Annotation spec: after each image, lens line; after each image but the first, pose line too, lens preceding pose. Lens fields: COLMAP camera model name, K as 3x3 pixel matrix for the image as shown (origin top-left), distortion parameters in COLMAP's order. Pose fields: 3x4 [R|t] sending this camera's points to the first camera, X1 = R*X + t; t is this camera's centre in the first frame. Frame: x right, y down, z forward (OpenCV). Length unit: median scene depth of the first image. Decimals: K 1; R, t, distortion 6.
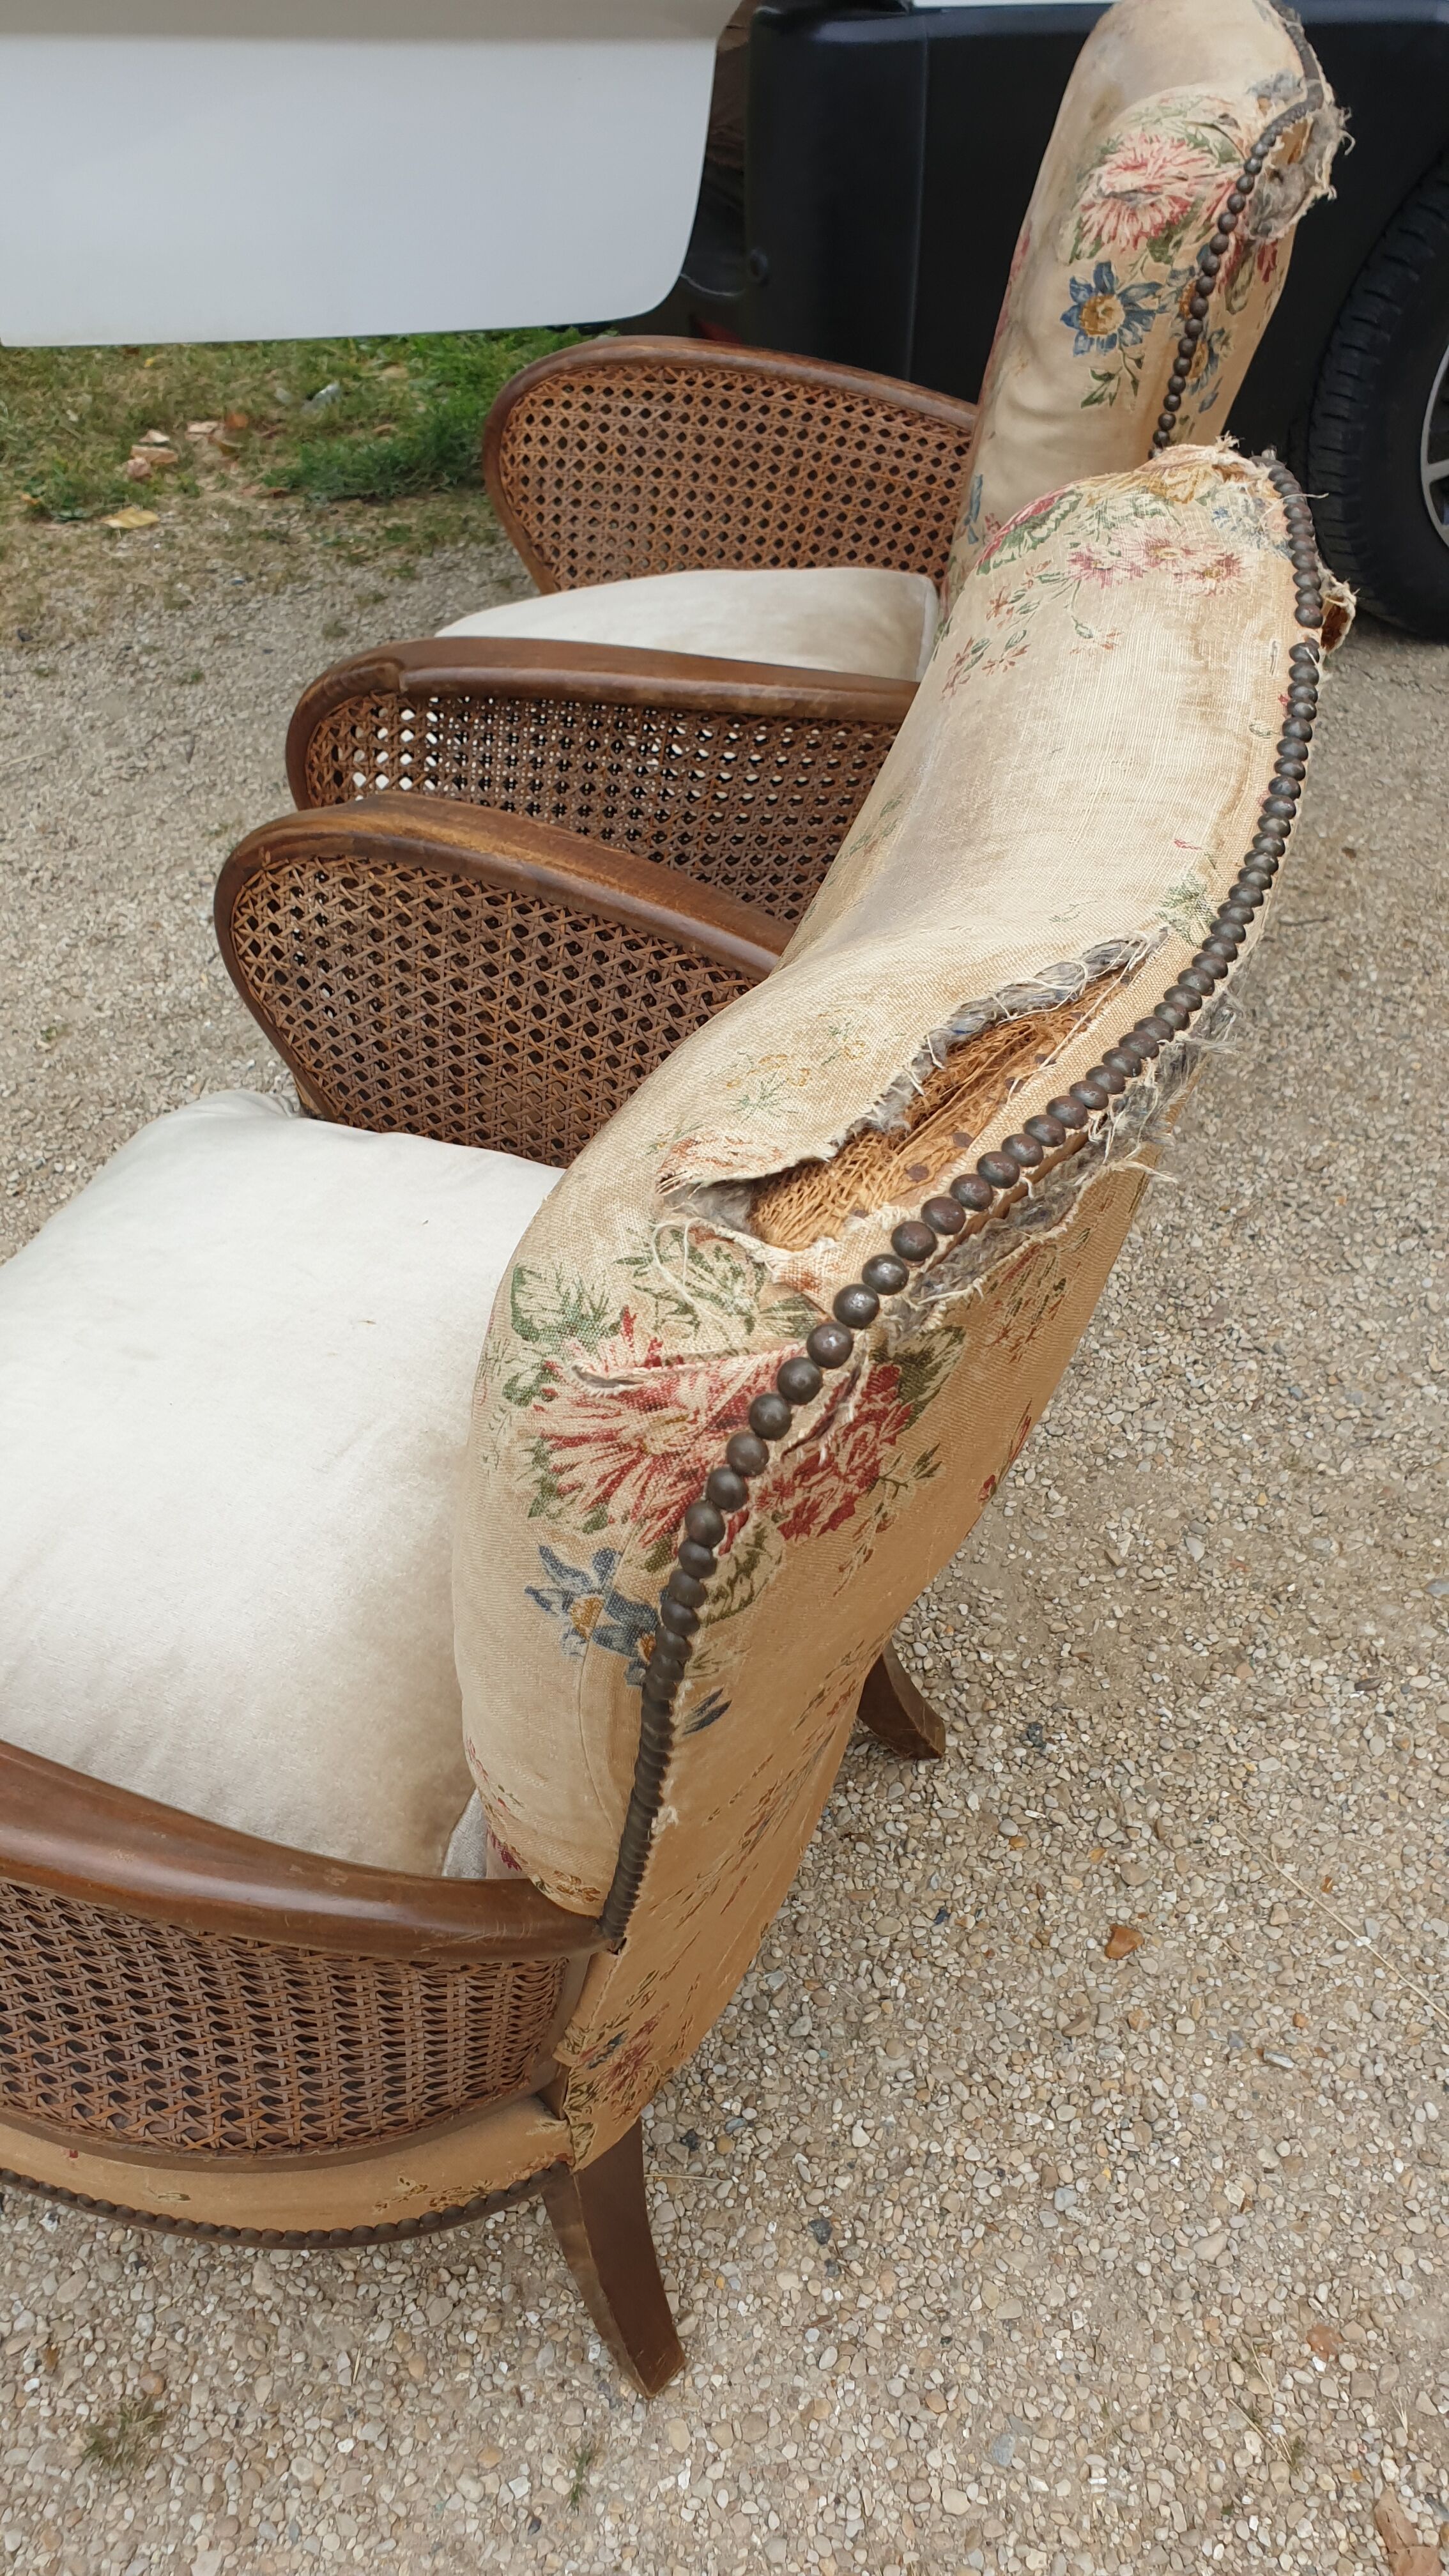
lens RADIAL K [[2080.3, 0, 765.9], [0, 2080.3, 1361.6], [0, 0, 1]] dist [-0.005995, 0.019135]
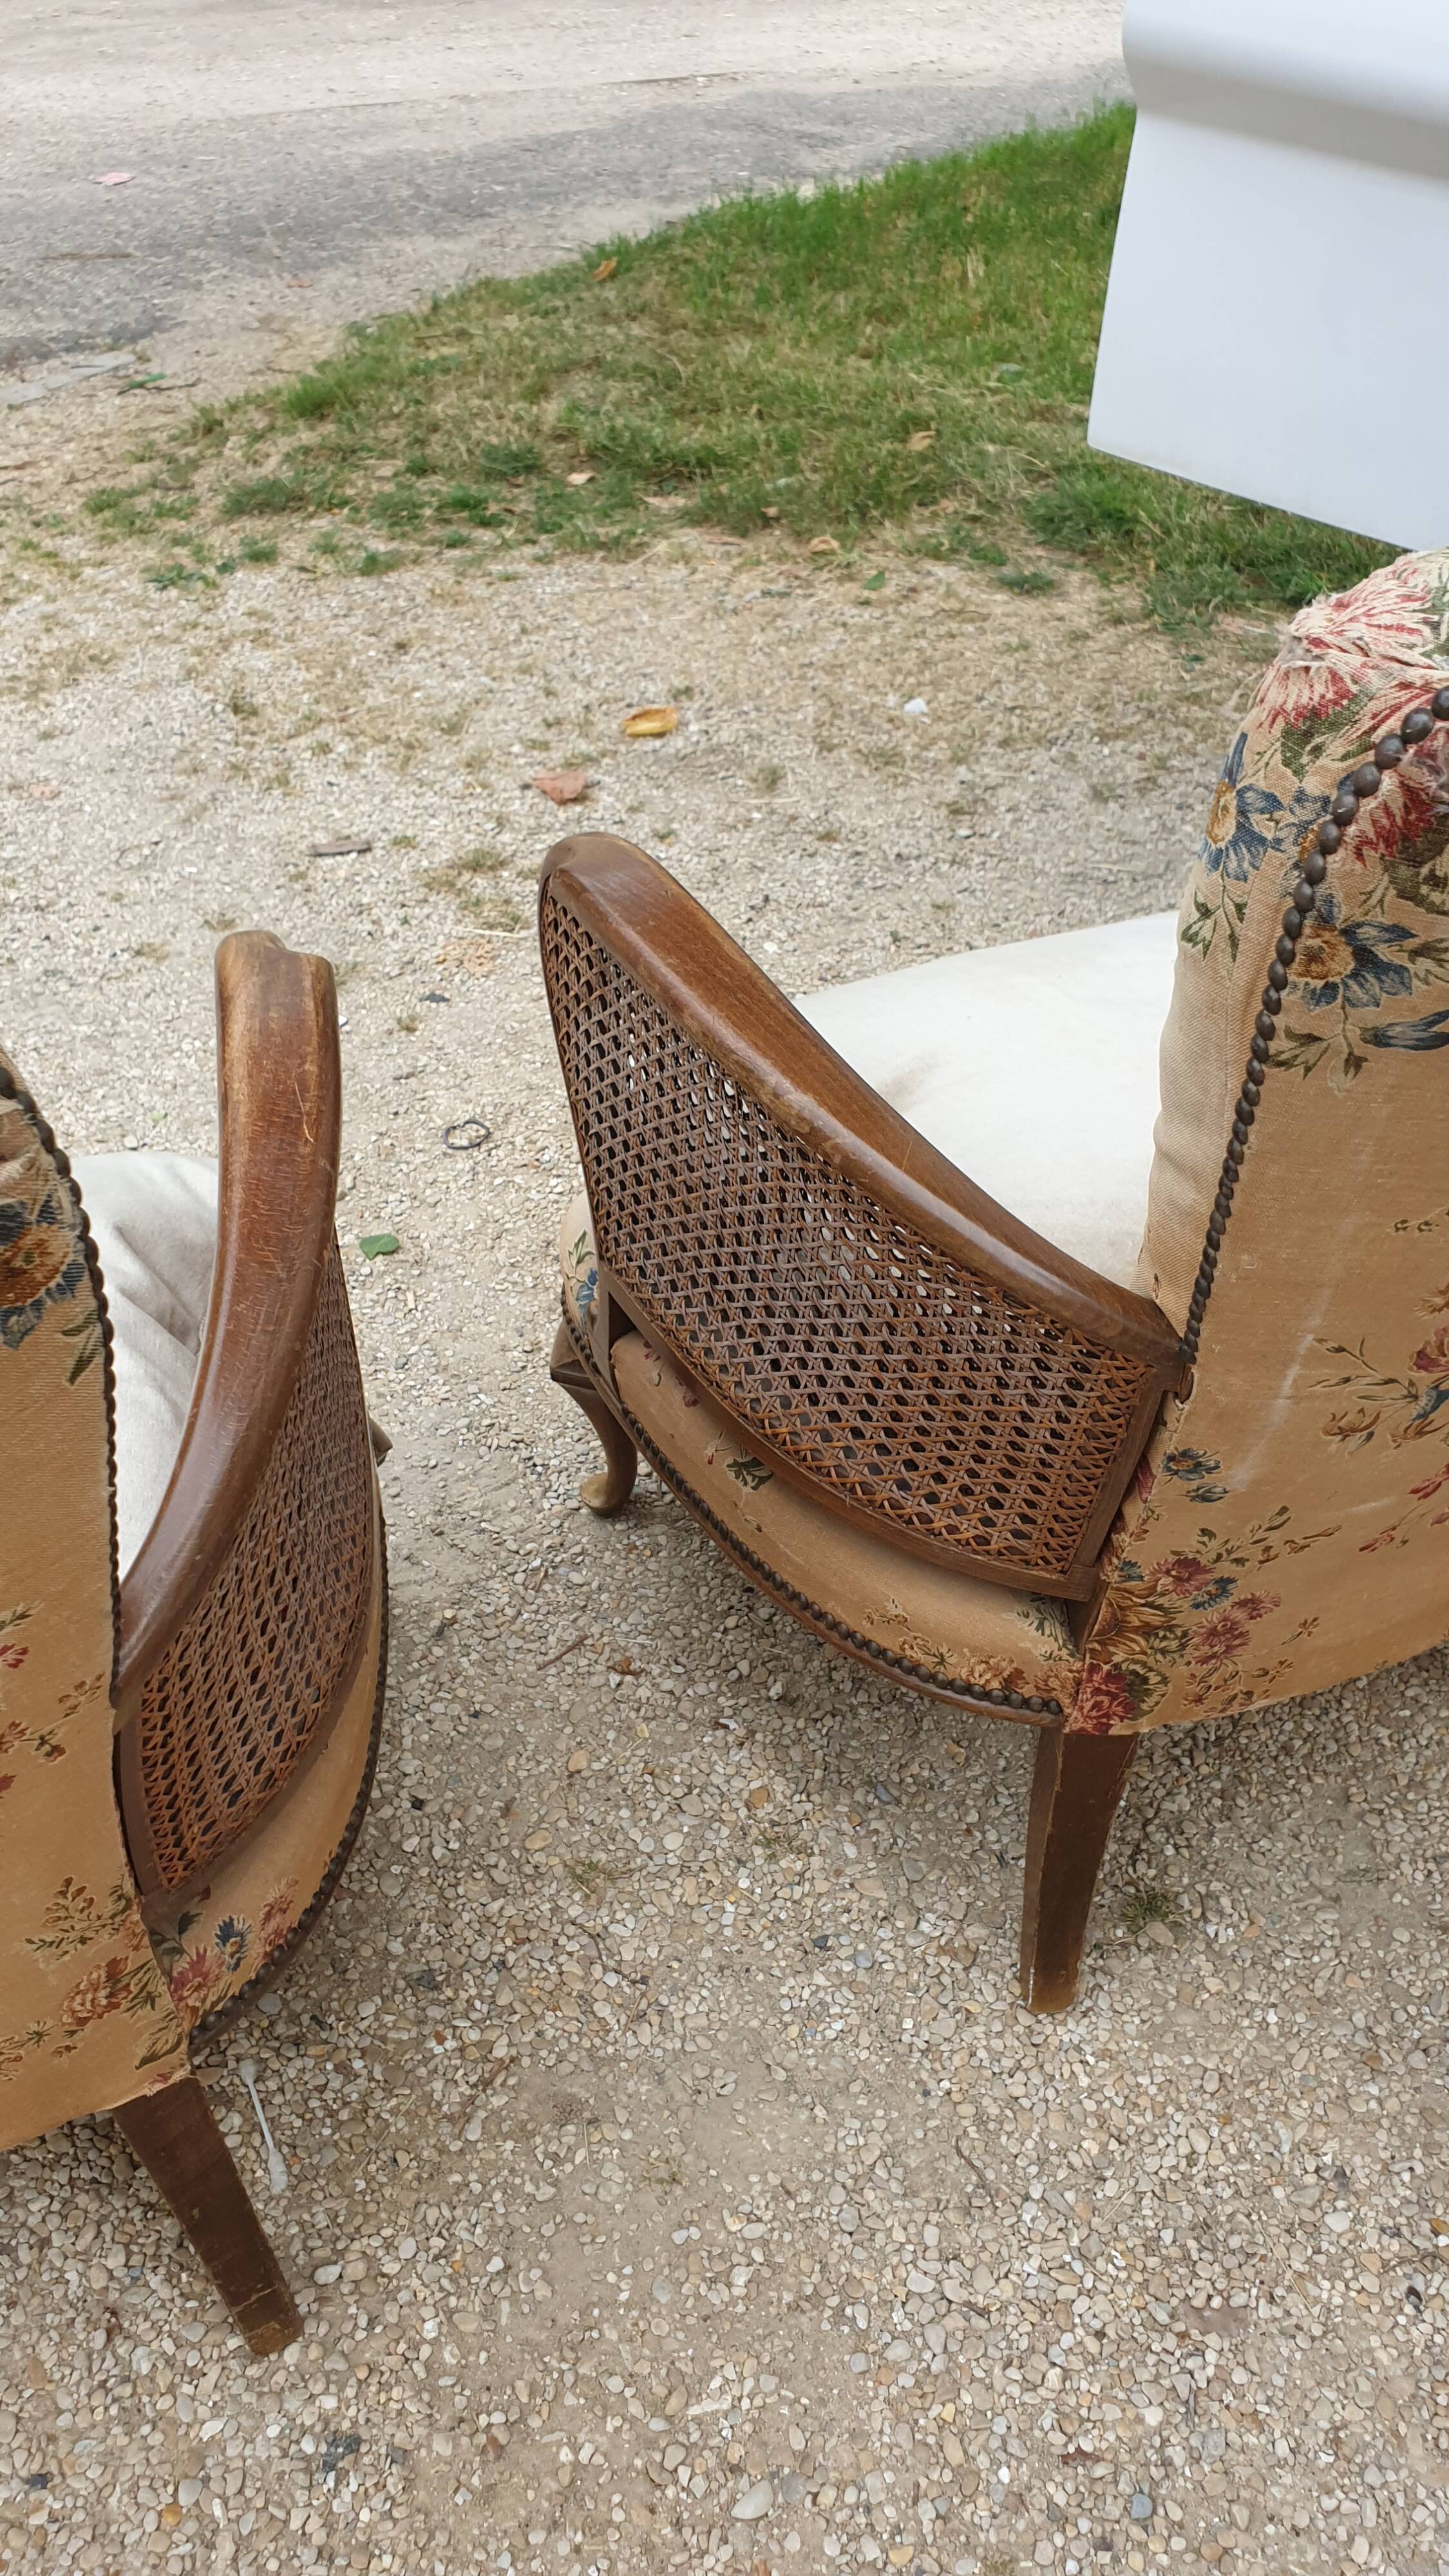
lens RADIAL K [[2080.3, 0, 765.9], [0, 2080.3, 1361.6], [0, 0, 1]] dist [-0.005995, 0.019135]
pose [[0.525097, 0.553717, -0.646274, 0.561762], [-0.584570, 0.786571, 0.198959, -0.425773], [0.618507, 0.273320, 0.736713, 0.533760]]
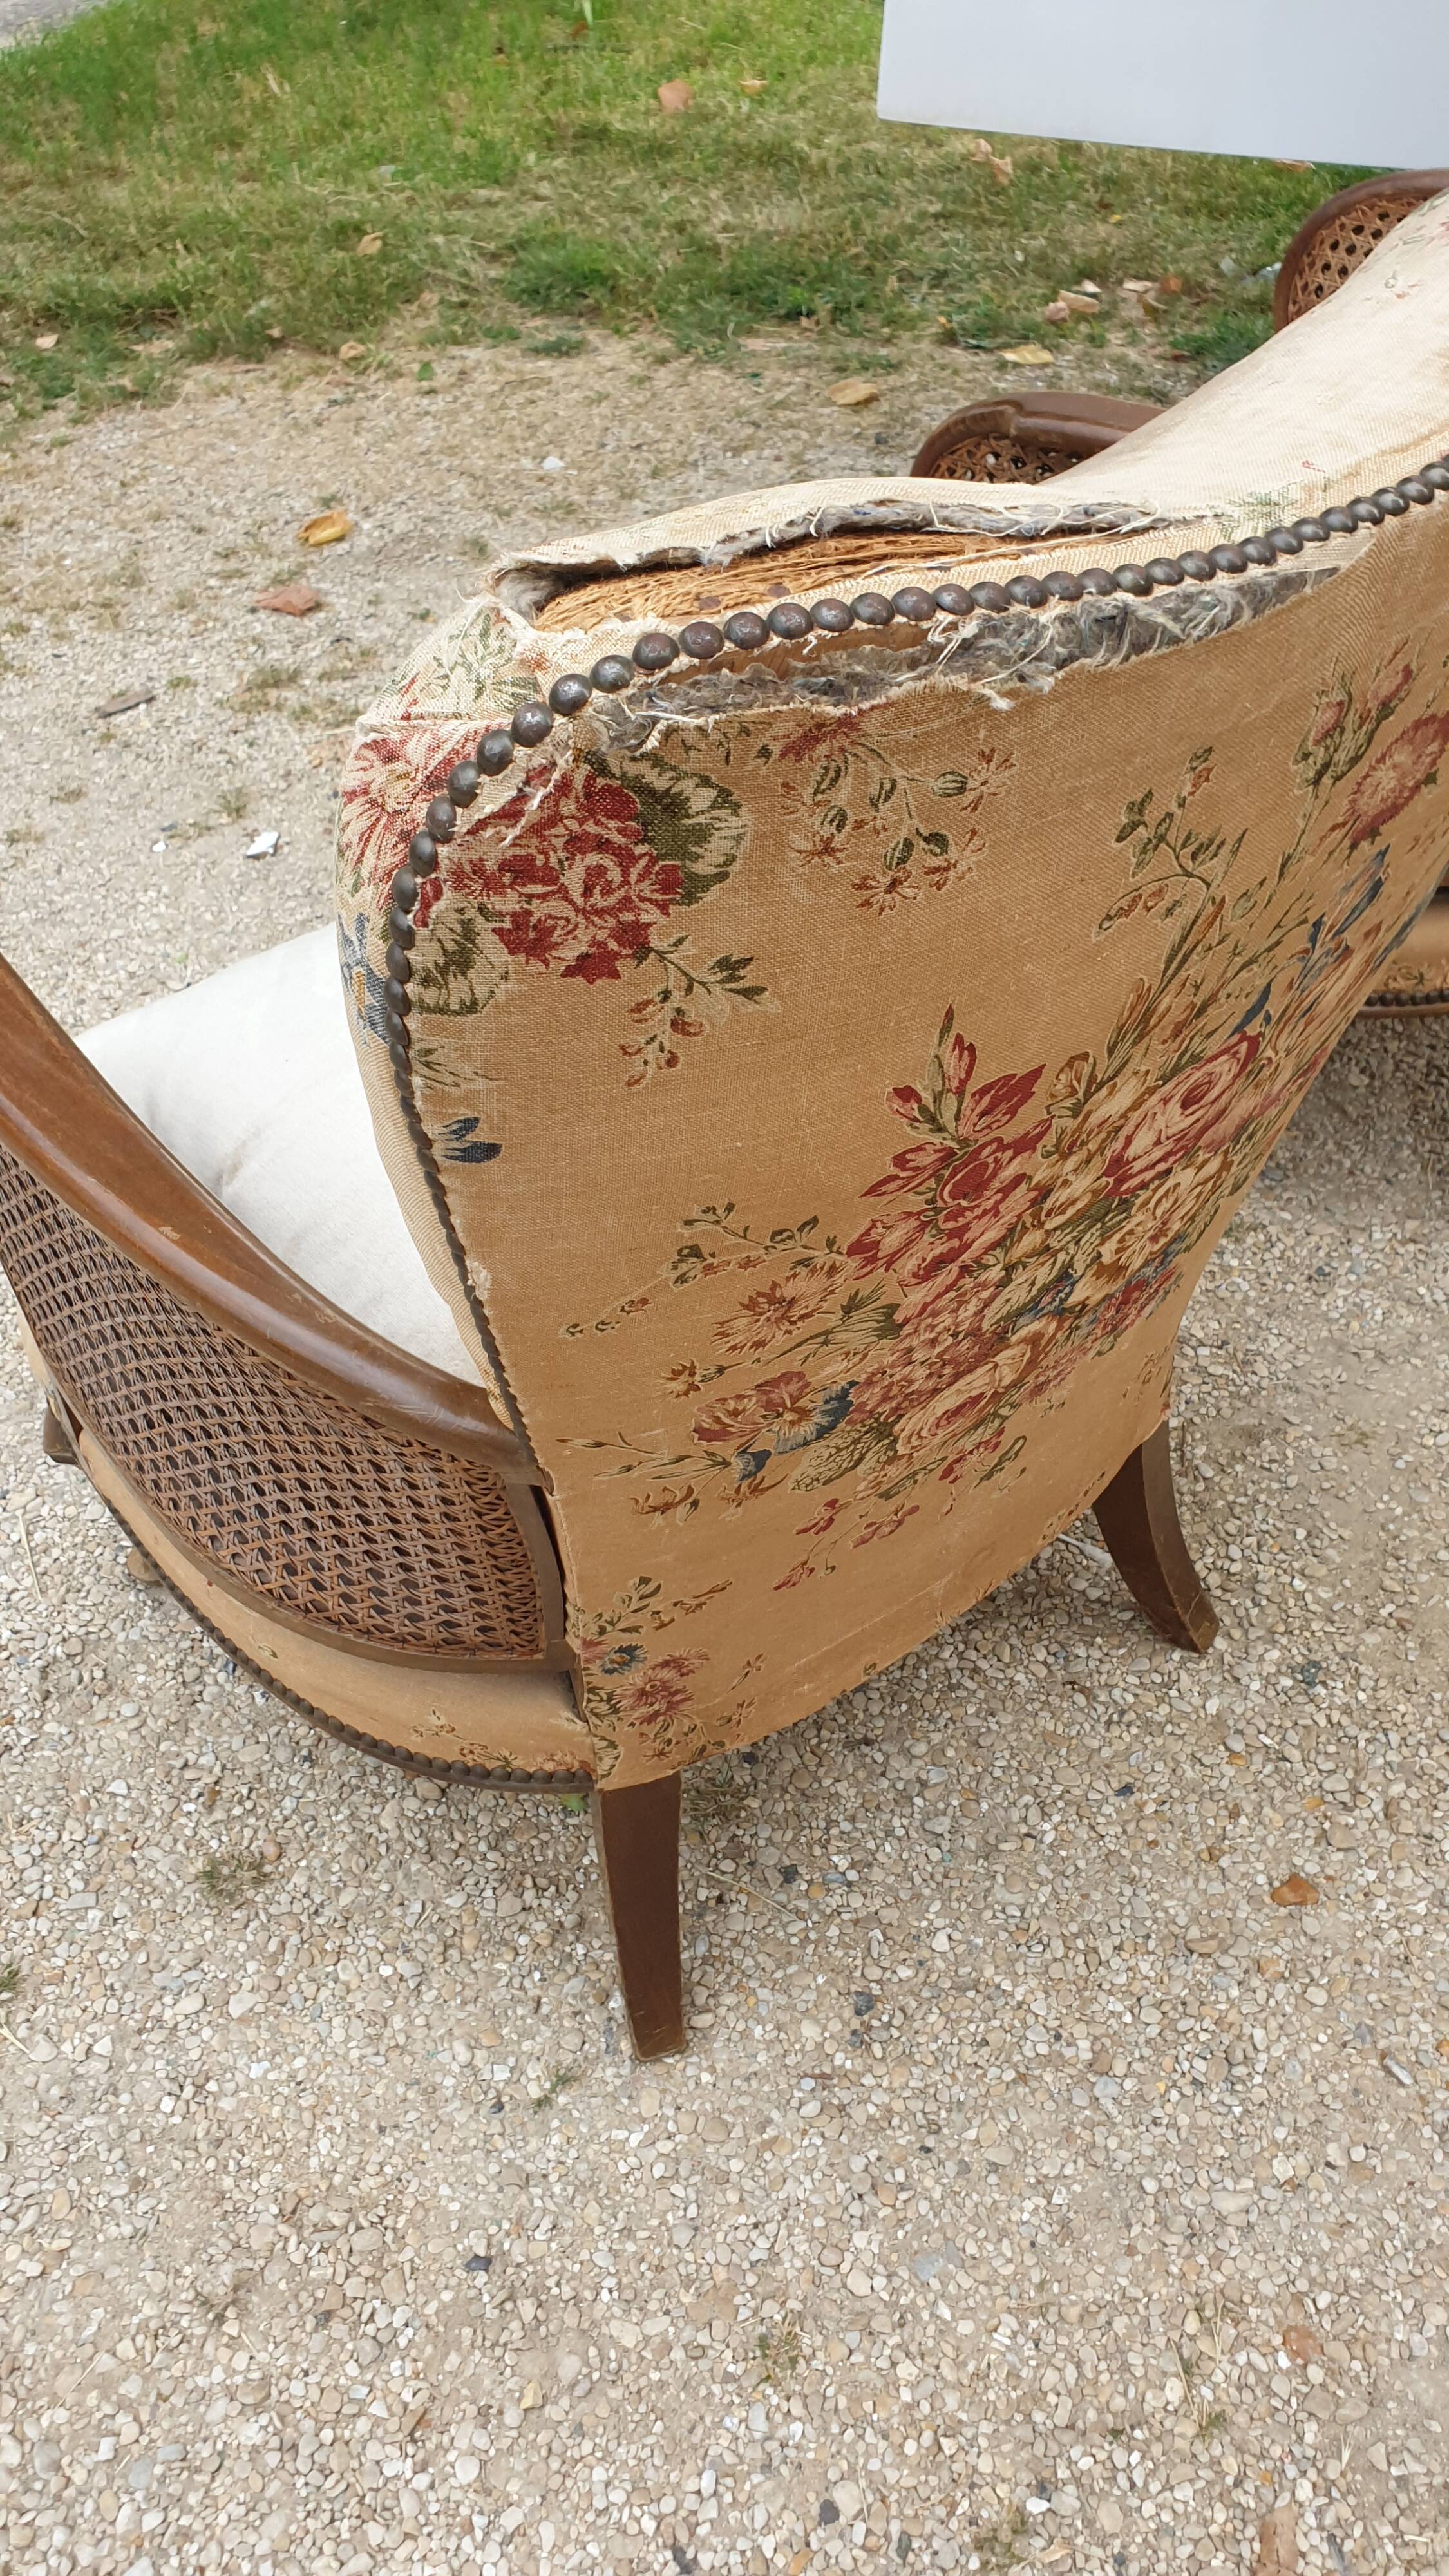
lens RADIAL K [[2071.9, 0, 761.2], [0, 2071.9, 1403.2], [0, 0, 1]] dist [-0.109090, 0.173631]
pose [[0.869665, 0.333869, -0.363613, 0.251960], [-0.322960, 0.941890, 0.092409, 0.073258], [0.373336, 0.037067, 0.926956, 0.059488]]
